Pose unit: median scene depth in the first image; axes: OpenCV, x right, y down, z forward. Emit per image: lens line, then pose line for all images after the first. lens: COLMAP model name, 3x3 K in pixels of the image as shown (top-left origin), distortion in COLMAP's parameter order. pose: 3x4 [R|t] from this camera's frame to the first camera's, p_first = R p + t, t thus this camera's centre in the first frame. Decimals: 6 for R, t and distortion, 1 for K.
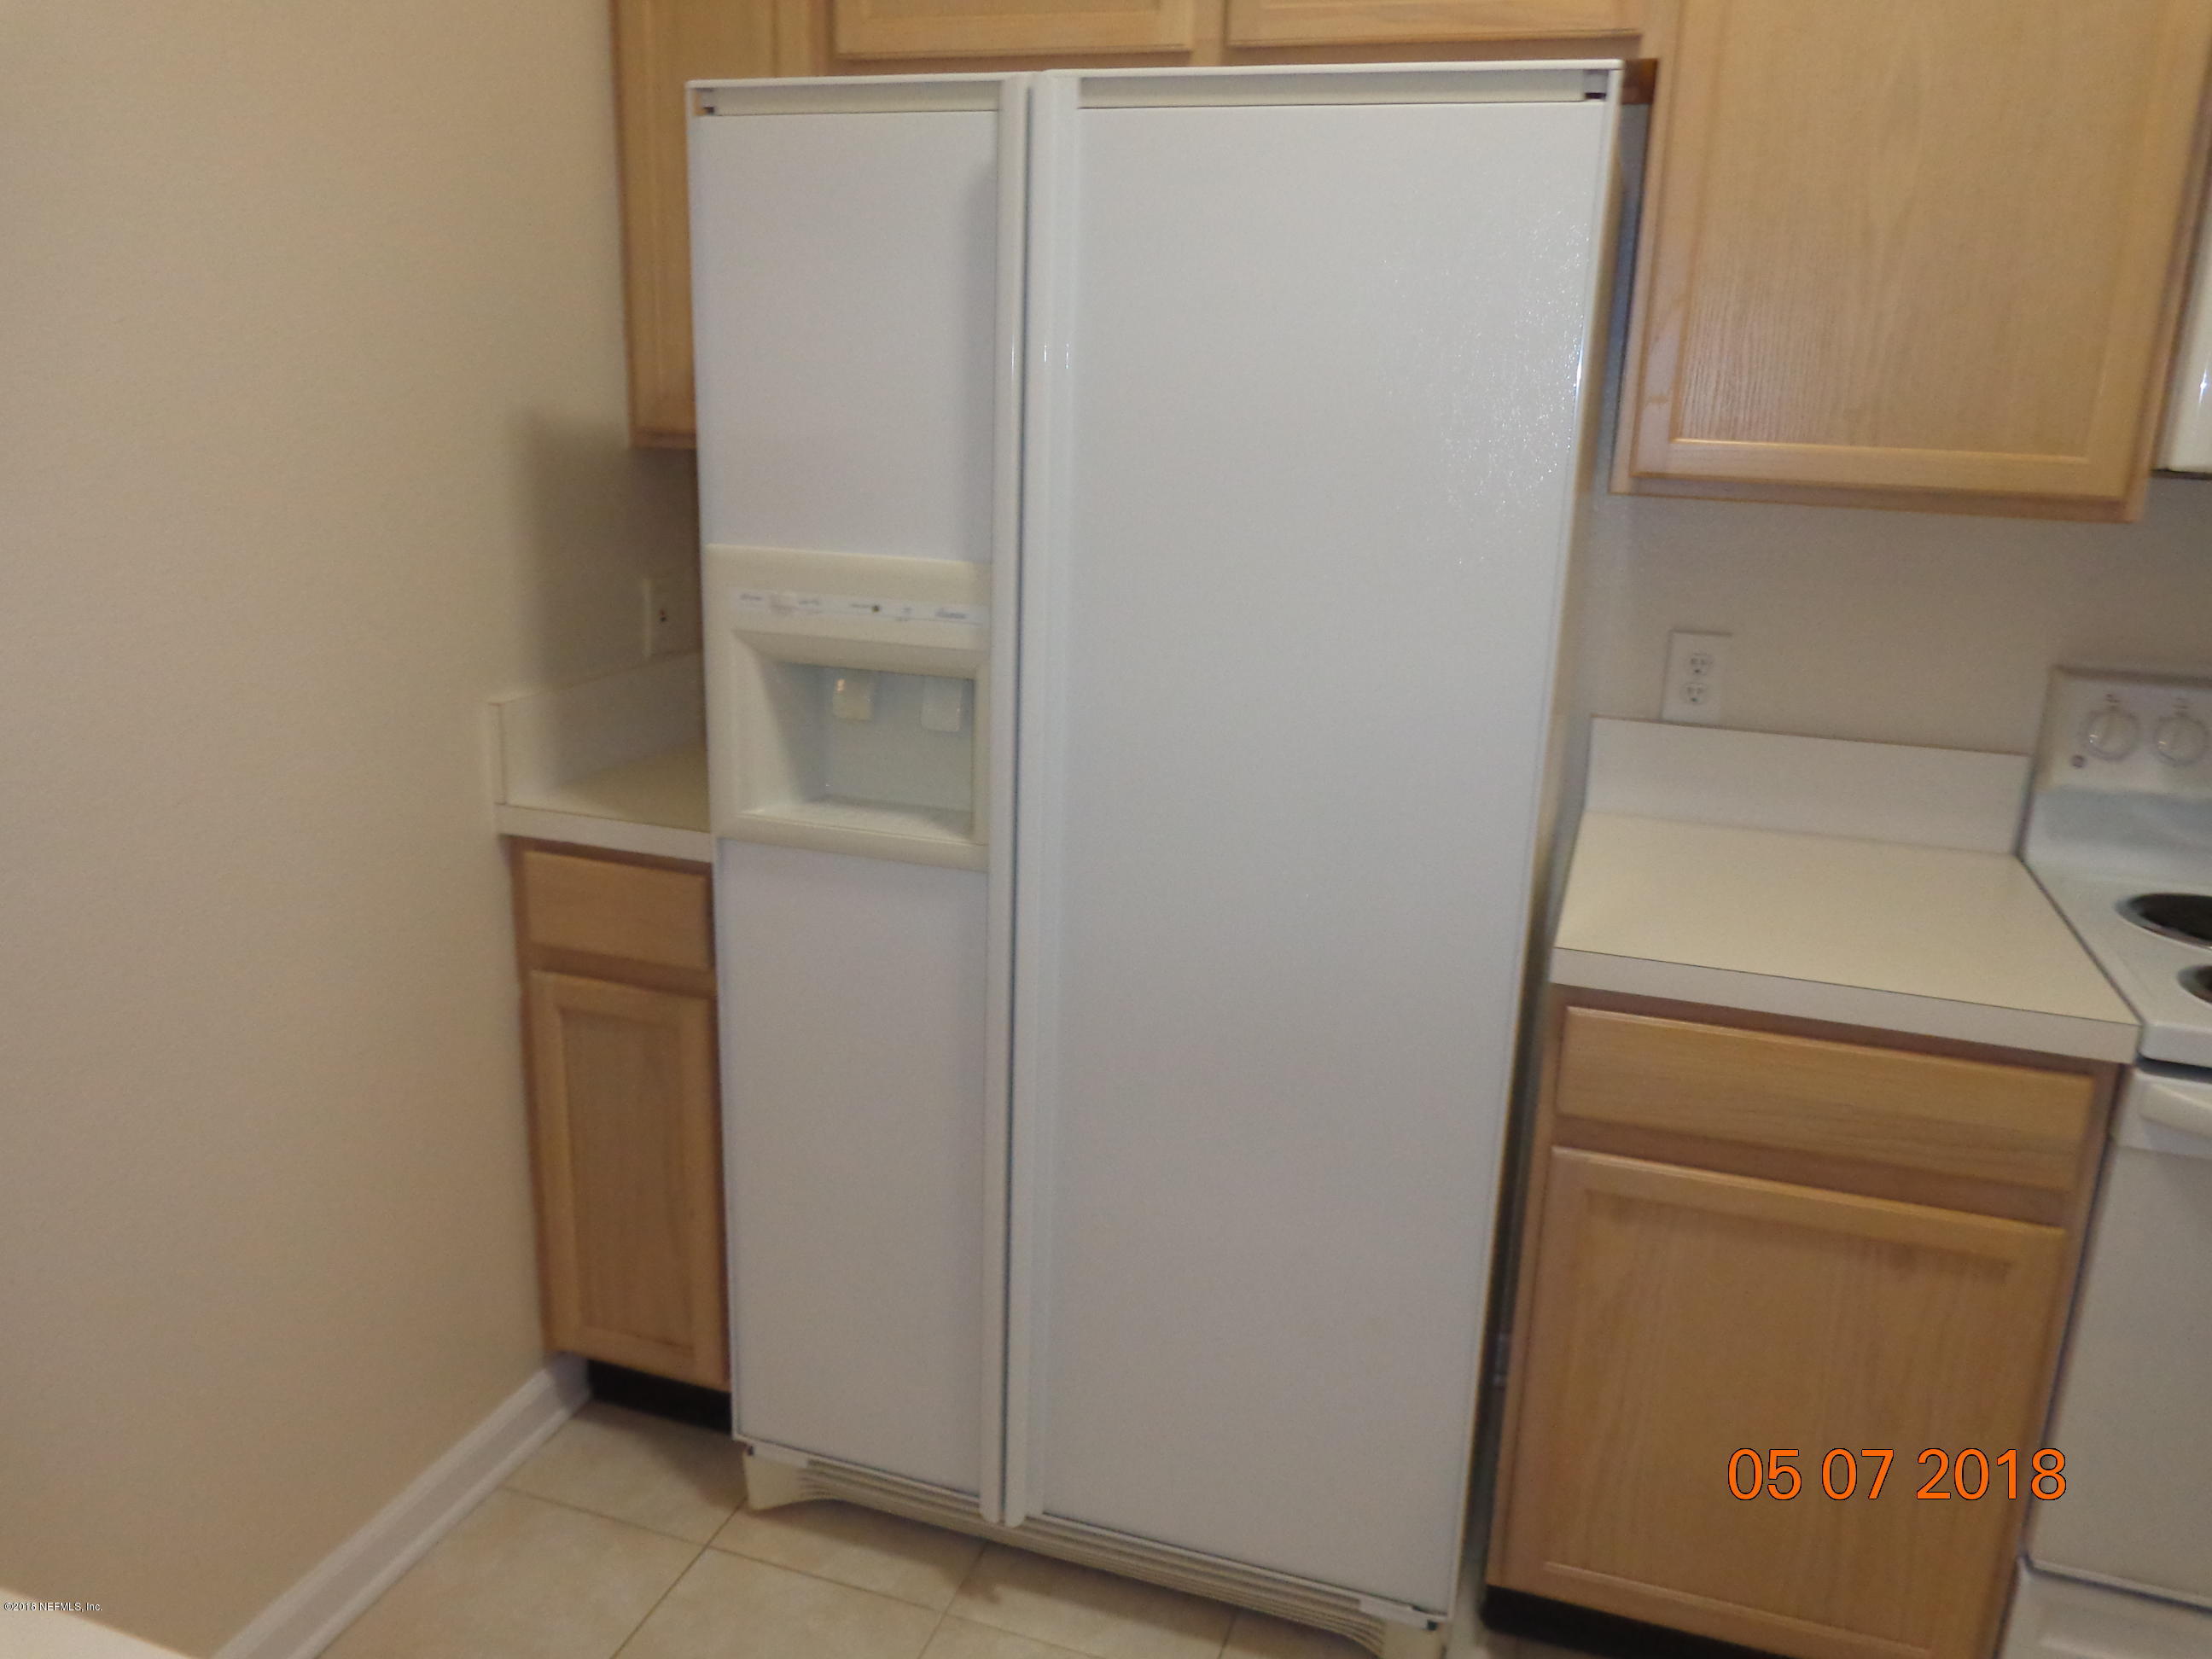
lens RADIAL K [[1645.4, 0, 1106.0], [0, 1645.4, 829.5], [0, 0, 1]] dist [-0.004808, 0.003818]
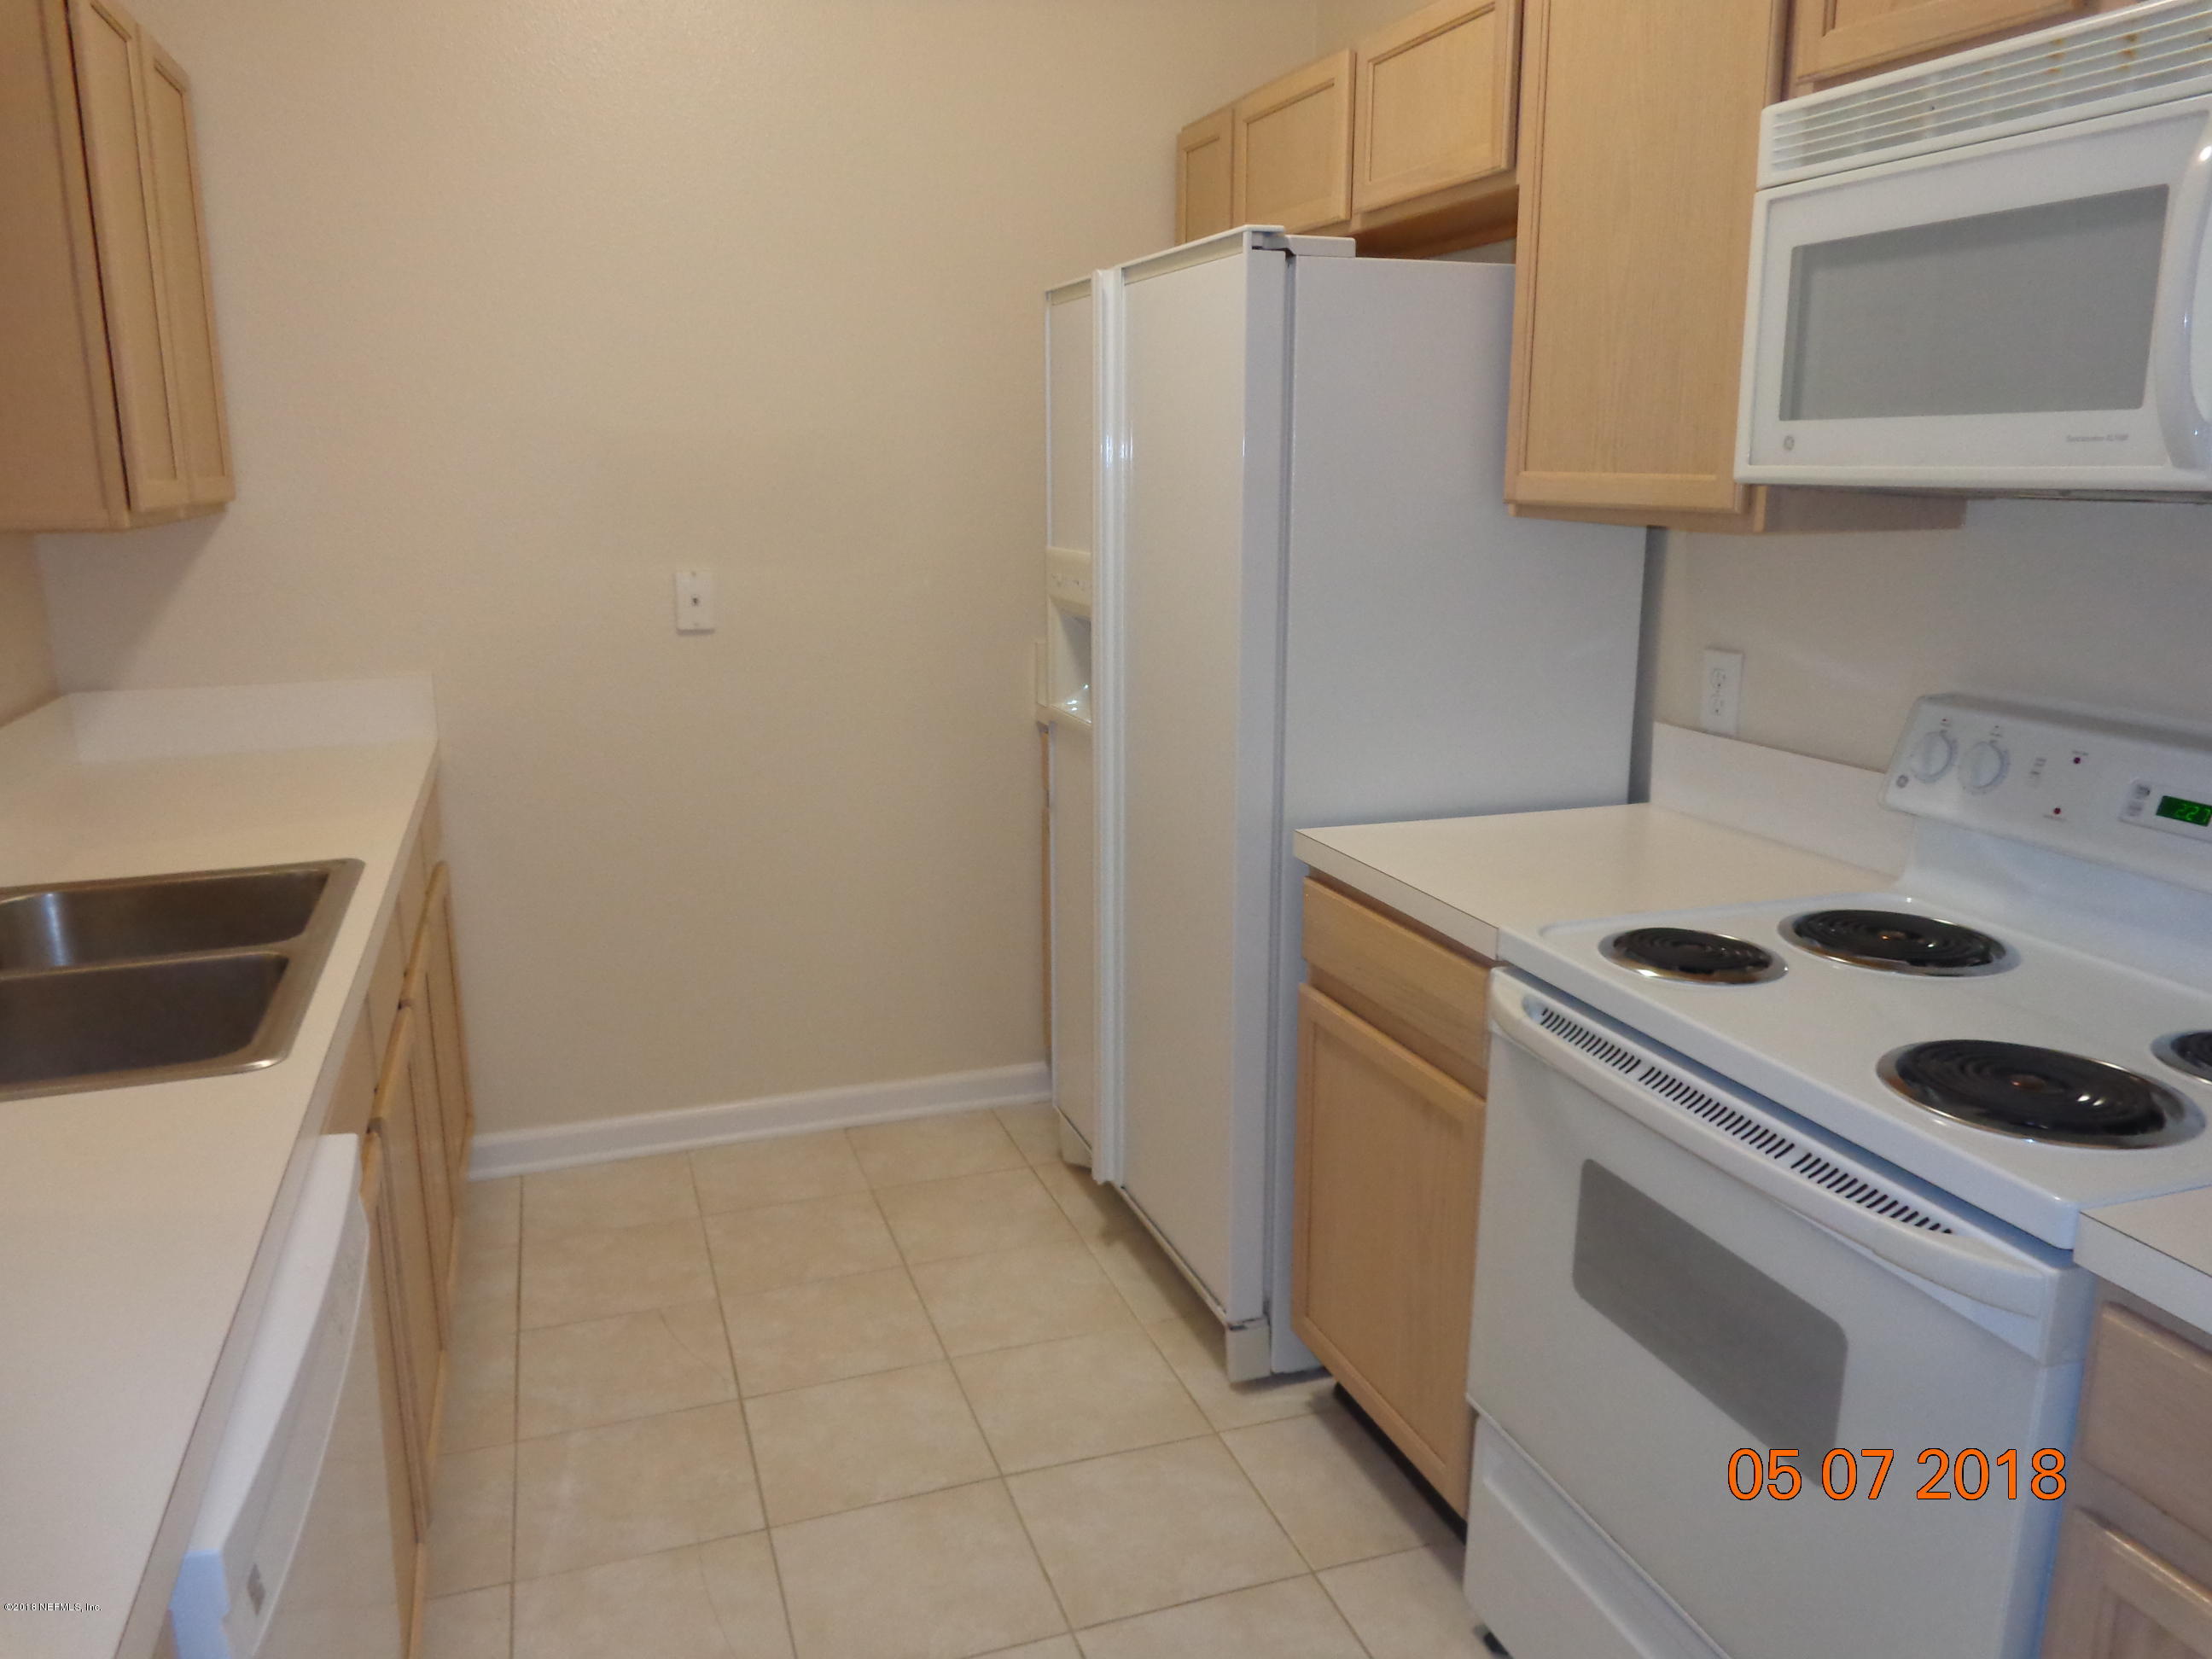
lens RADIAL K [[1645.4, 0, 1106.0], [0, 1645.4, 829.5], [0, 0, 1]] dist [-0.004808, 0.003818]
pose [[0.605710, 0.141504, -0.783002, 1.233367], [-0.195581, 0.980346, 0.025872, 0.064140], [0.771274, 0.137469, 0.621481, 0.005274]]
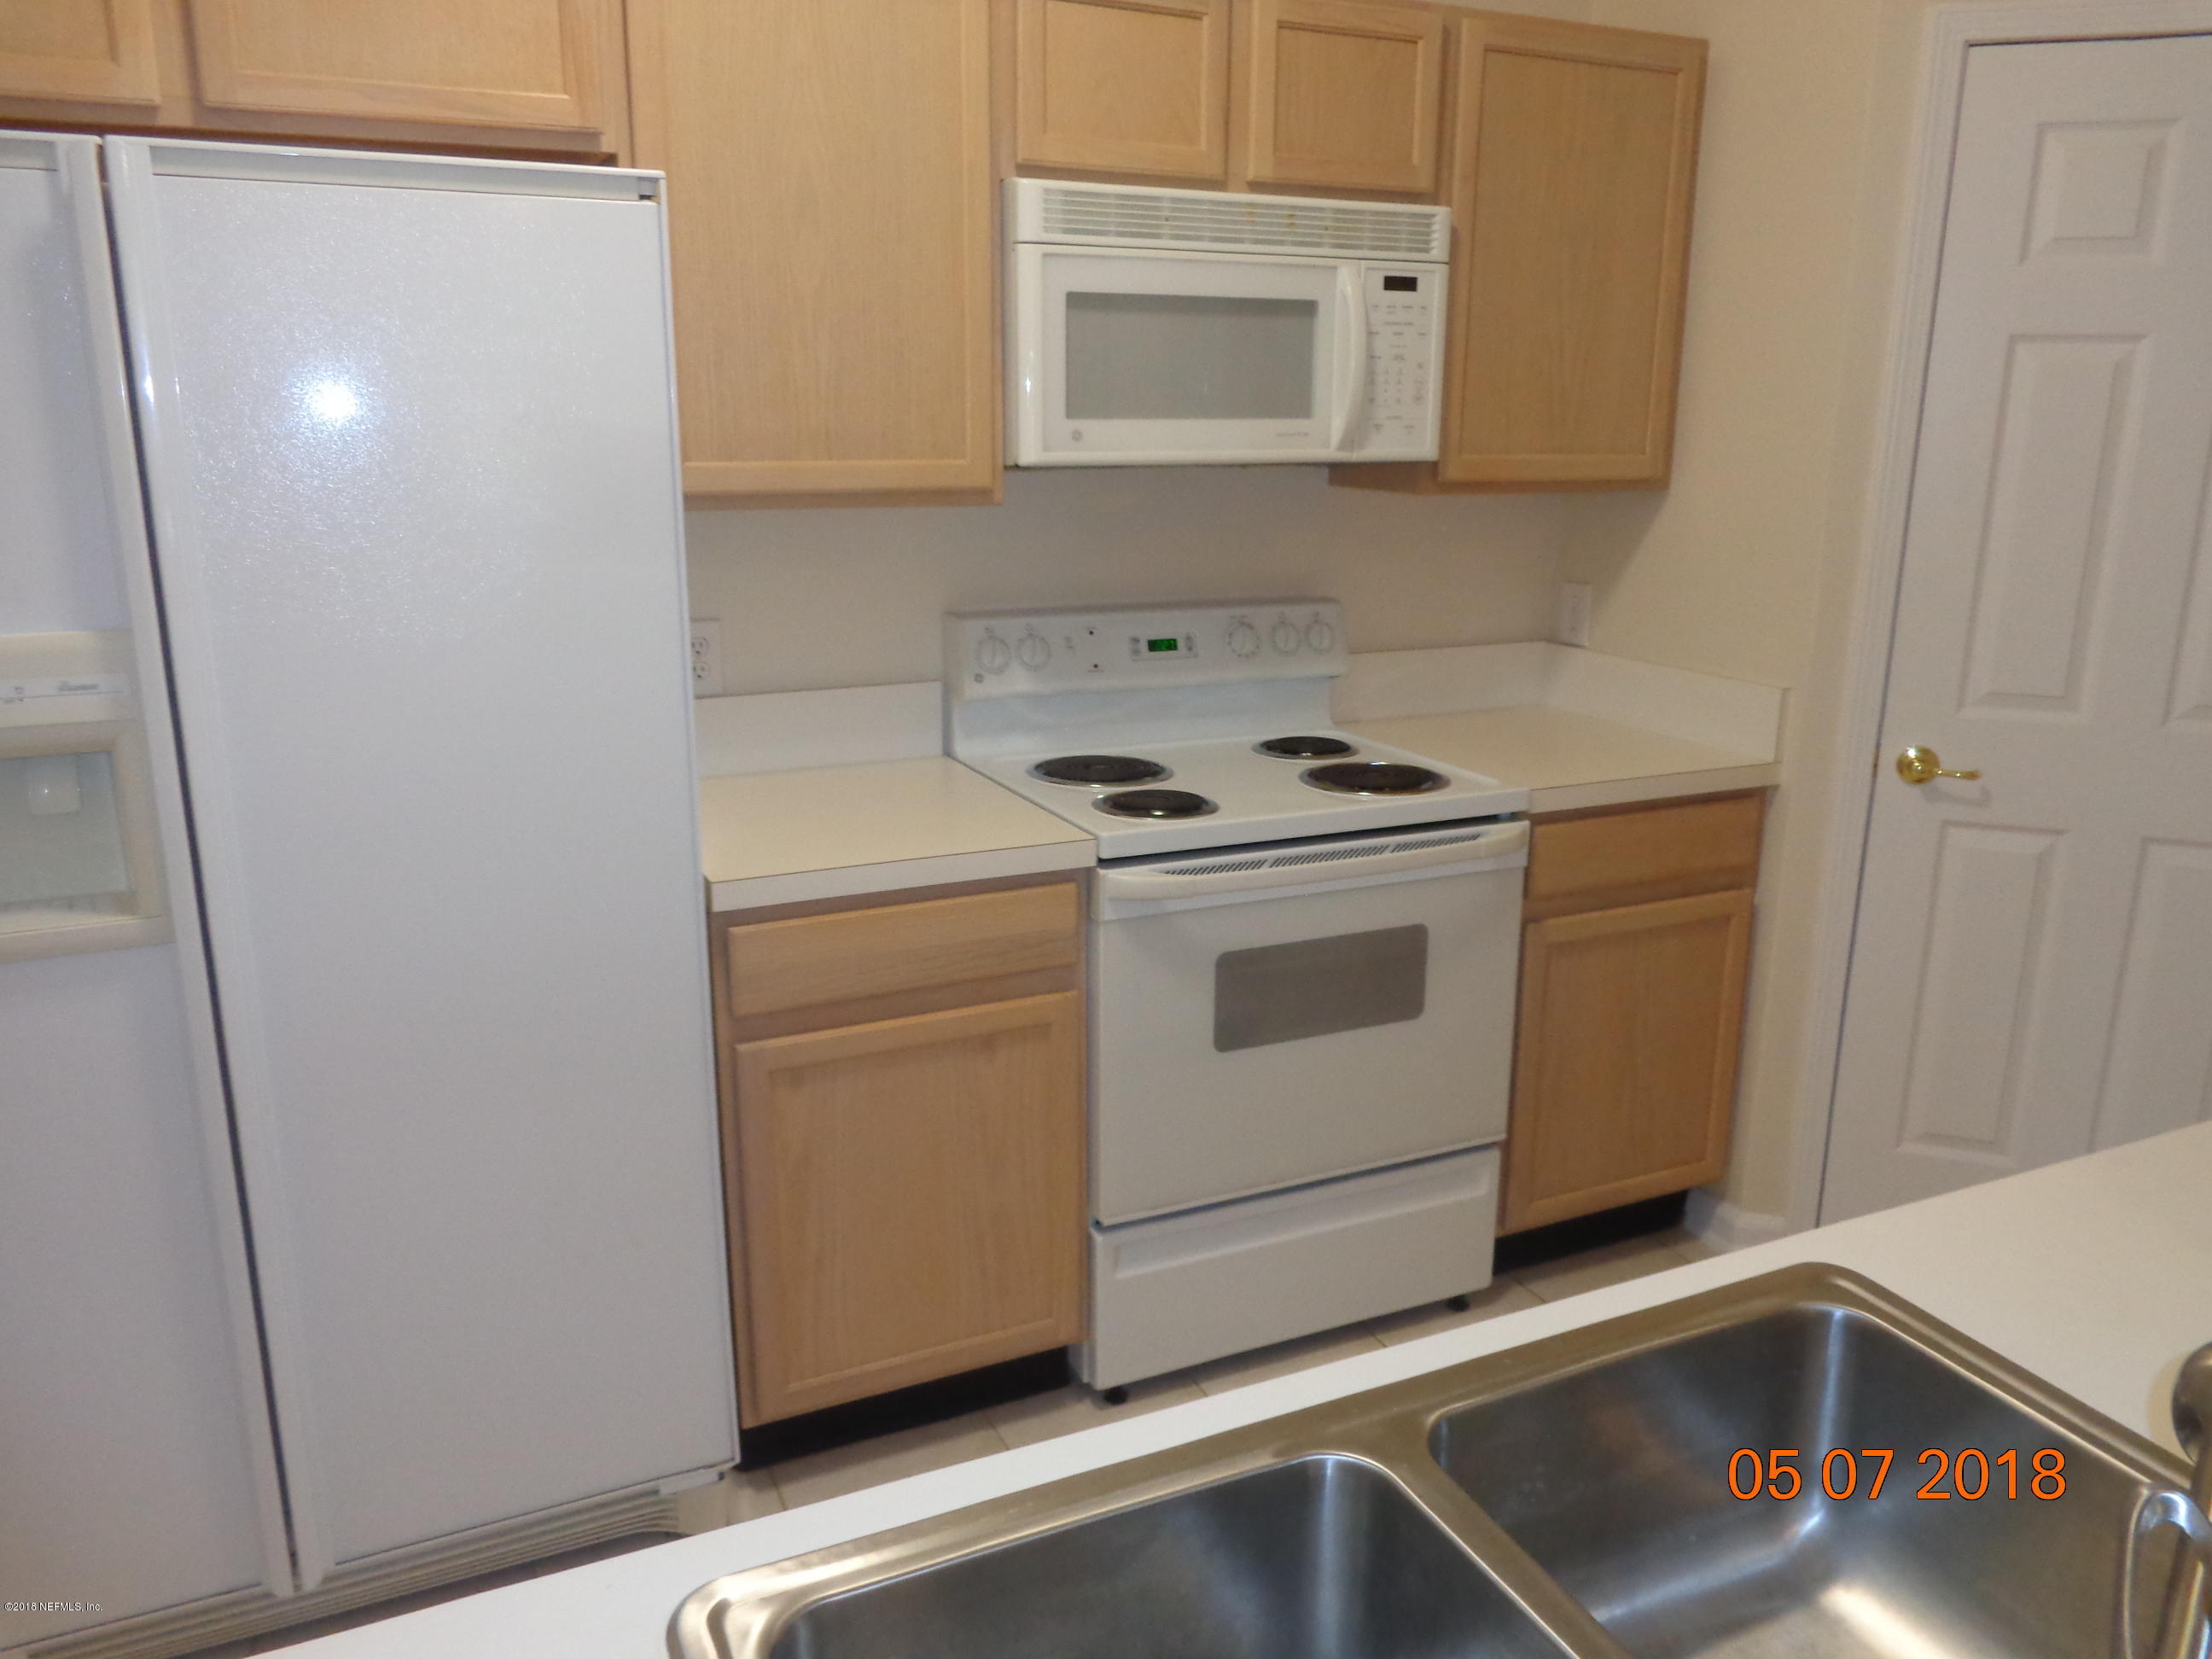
lens RADIAL K [[1645.4, 0, 1106.0], [0, 1645.4, 829.5], [0, 0, 1]] dist [-0.004808, 0.003818]
pose [[0.722149, -0.202042, 0.661574, -0.309101], [0.205561, 0.975869, 0.073644, 0.003378], [-0.660489, 0.082812, 0.746255, -0.104855]]
